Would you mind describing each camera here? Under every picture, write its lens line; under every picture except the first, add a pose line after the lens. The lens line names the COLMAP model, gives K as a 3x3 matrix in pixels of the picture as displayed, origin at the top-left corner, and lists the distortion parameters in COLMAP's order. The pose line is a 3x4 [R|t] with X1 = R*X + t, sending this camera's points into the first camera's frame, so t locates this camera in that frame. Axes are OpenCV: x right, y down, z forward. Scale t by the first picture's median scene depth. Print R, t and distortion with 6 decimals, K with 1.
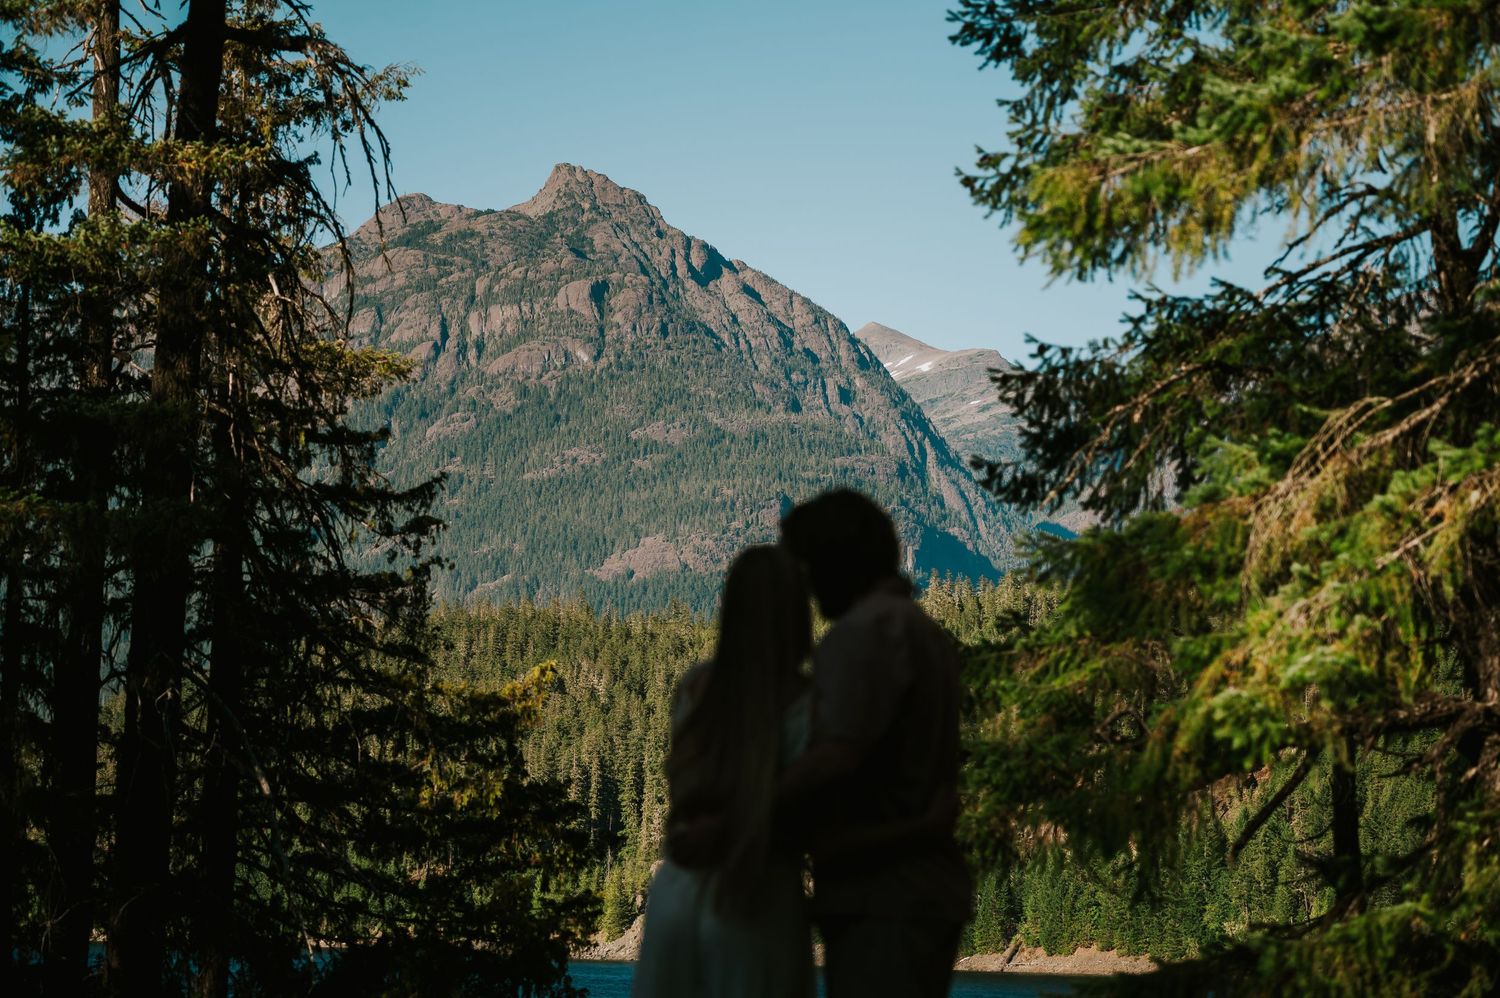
lens RADIAL K [[4120.4, 0, 754.5], [0, 4120.4, 500.6], [0, 0, 1]] dist [-0.000973, 0.299322]
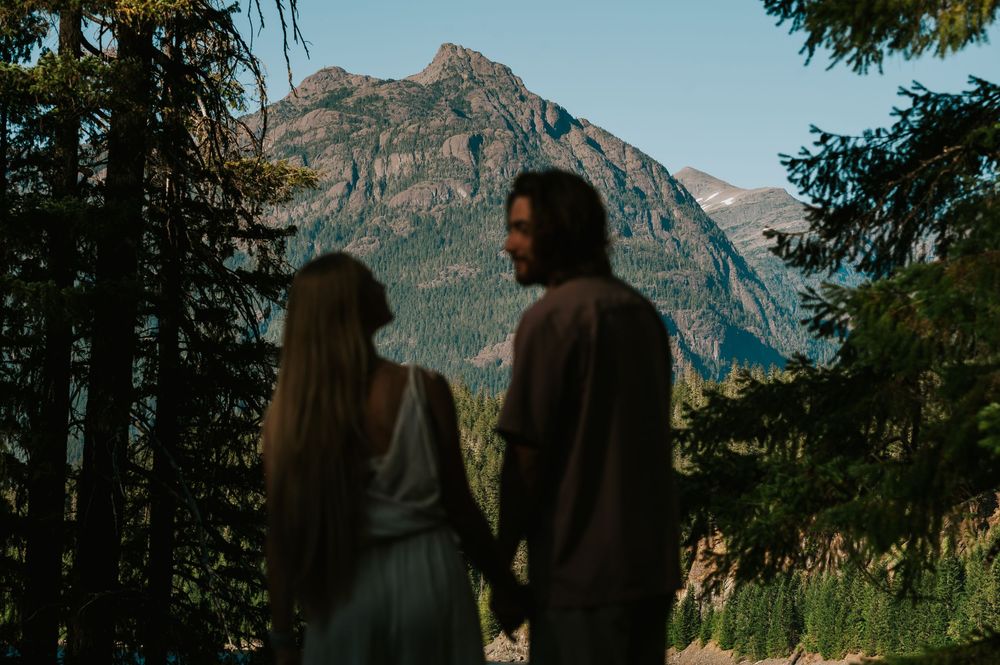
lens RADIAL K [[3184.4, 0, 499.0], [0, 3184.4, 331.8], [0, 0, 1]] dist [0.229491, 0.784708]
pose [[0.999539, 0.001952, -0.030287, 0.001732], [-0.001710, 0.999966, 0.008029, 0.006067], [0.030302, -0.007973, 0.999509, 0.034028]]
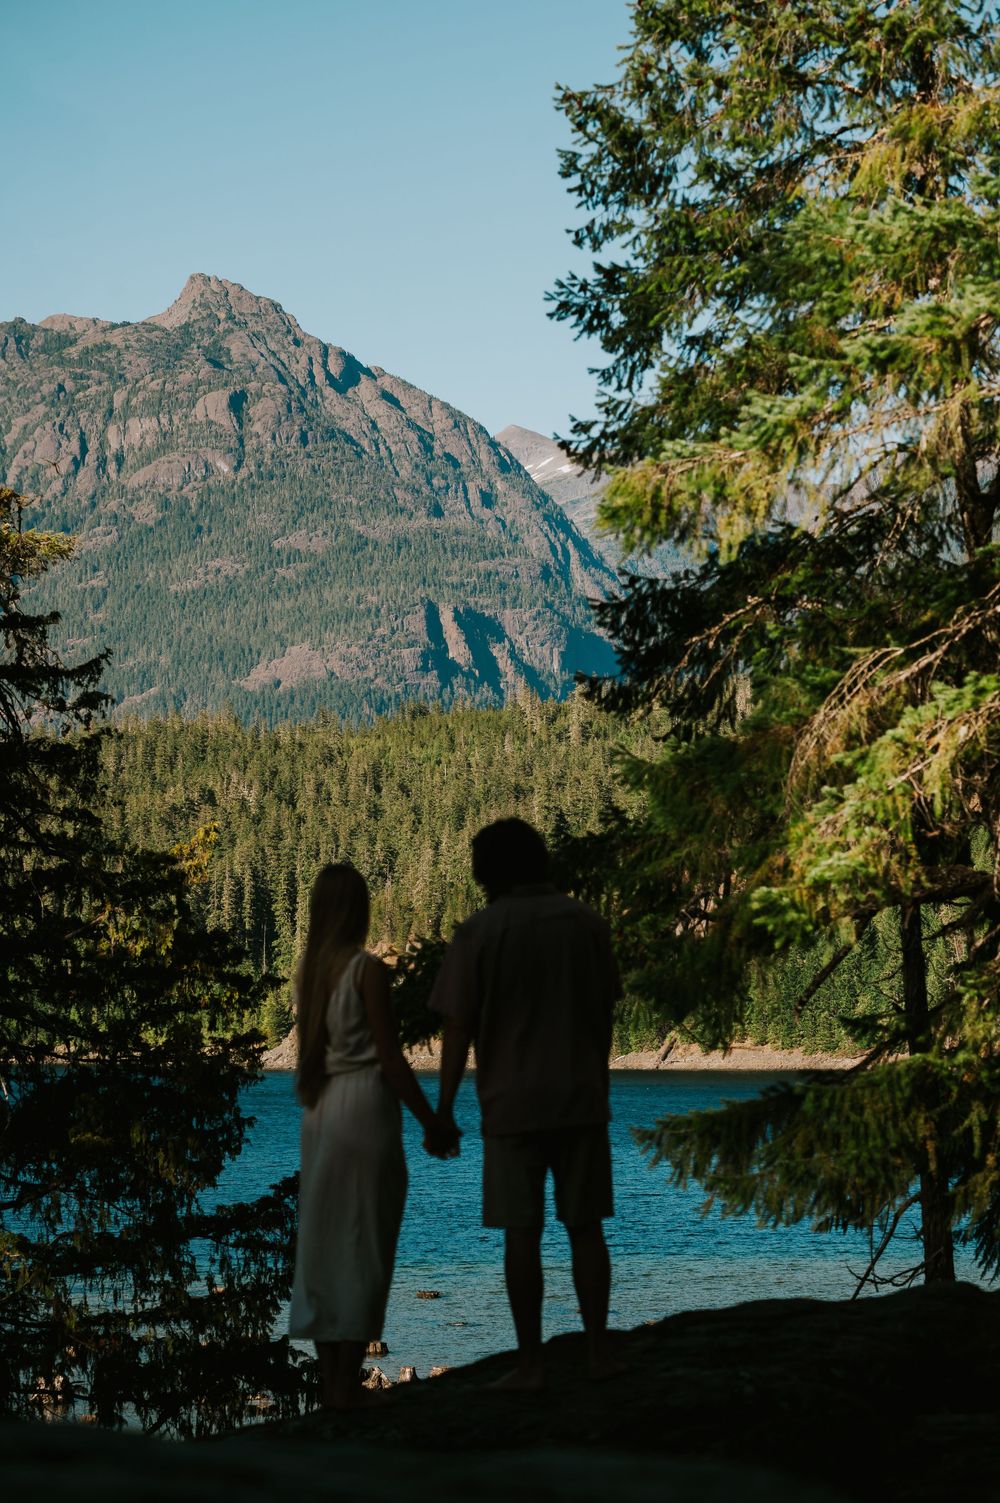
lens RADIAL K [[4138.5, 0, 498.1], [0, 4138.5, 751.7], [0, 0, 1]] dist [-0.015407, 0.415503]
pose [[0.999343, -0.028161, 0.022817, 0.001424], [0.027314, 0.998955, 0.036632, -0.015954], [-0.023825, -0.035984, 0.999068, -0.091040]]
